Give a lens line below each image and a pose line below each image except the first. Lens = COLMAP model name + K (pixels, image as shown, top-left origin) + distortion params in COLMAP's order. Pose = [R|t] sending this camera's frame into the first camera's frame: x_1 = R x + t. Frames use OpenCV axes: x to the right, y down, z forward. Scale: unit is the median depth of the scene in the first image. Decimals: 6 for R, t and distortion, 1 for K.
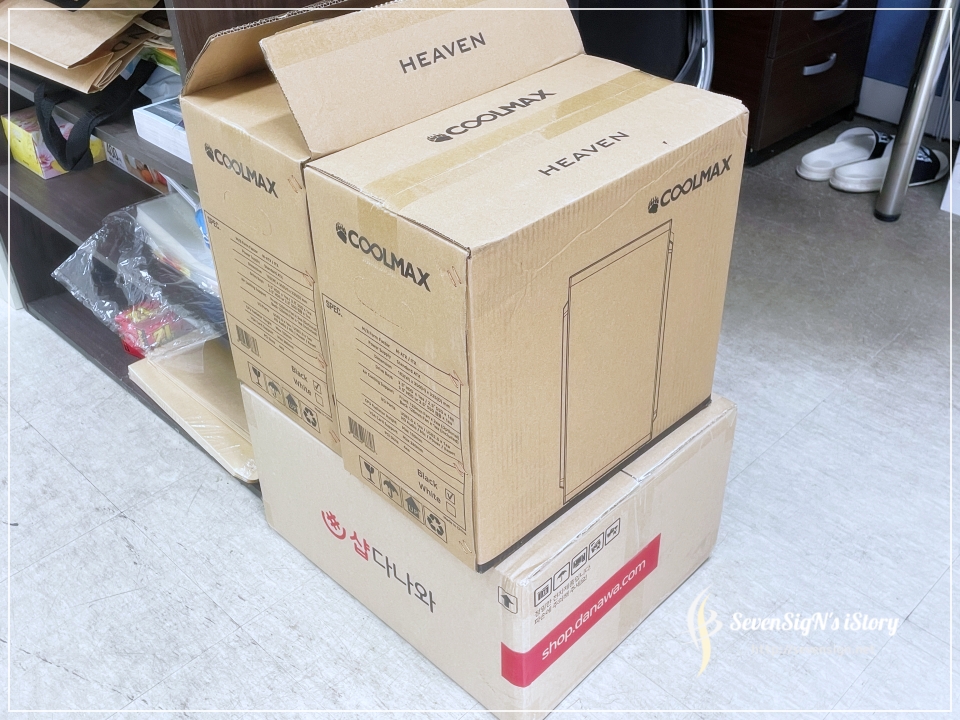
lens RADIAL K [[980.1, 0, 480.0], [0, 980.1, 360.0], [0, 0, 1]] dist [0.118997, -0.216507]
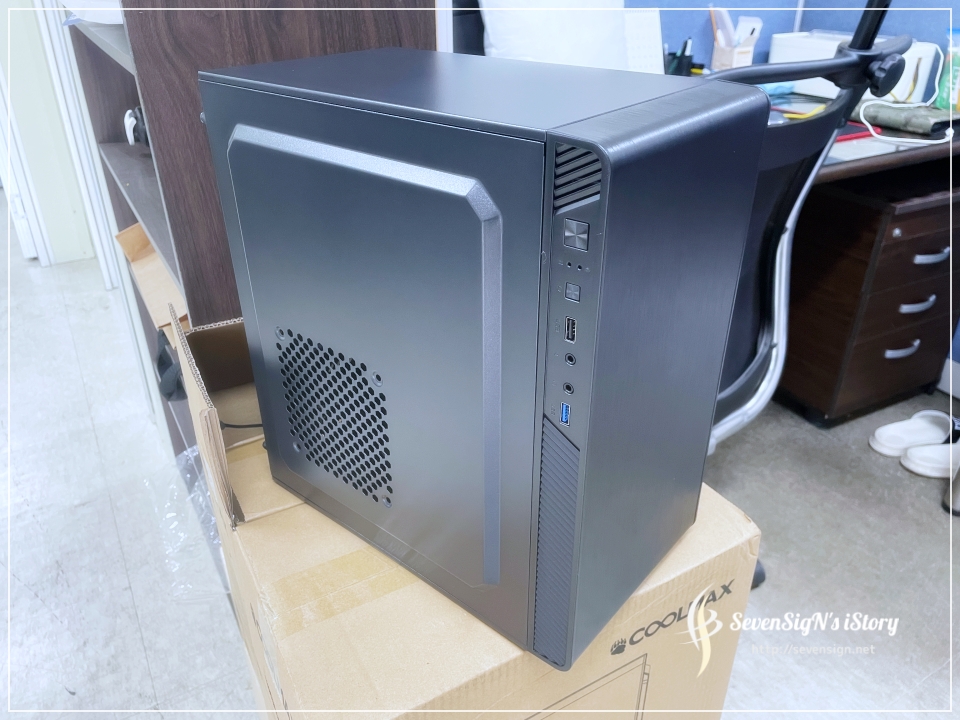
lens RADIAL K [[724.3, 0, 480.0], [0, 724.3, 360.0], [0, 0, 1]] dist [0.077002, -0.107449]
pose [[0.968016, 0.144734, -0.204933, 0.083134], [-0.168822, 0.980004, -0.105314, -0.166298], [0.185593, 0.136542, 0.973094, 0.185579]]
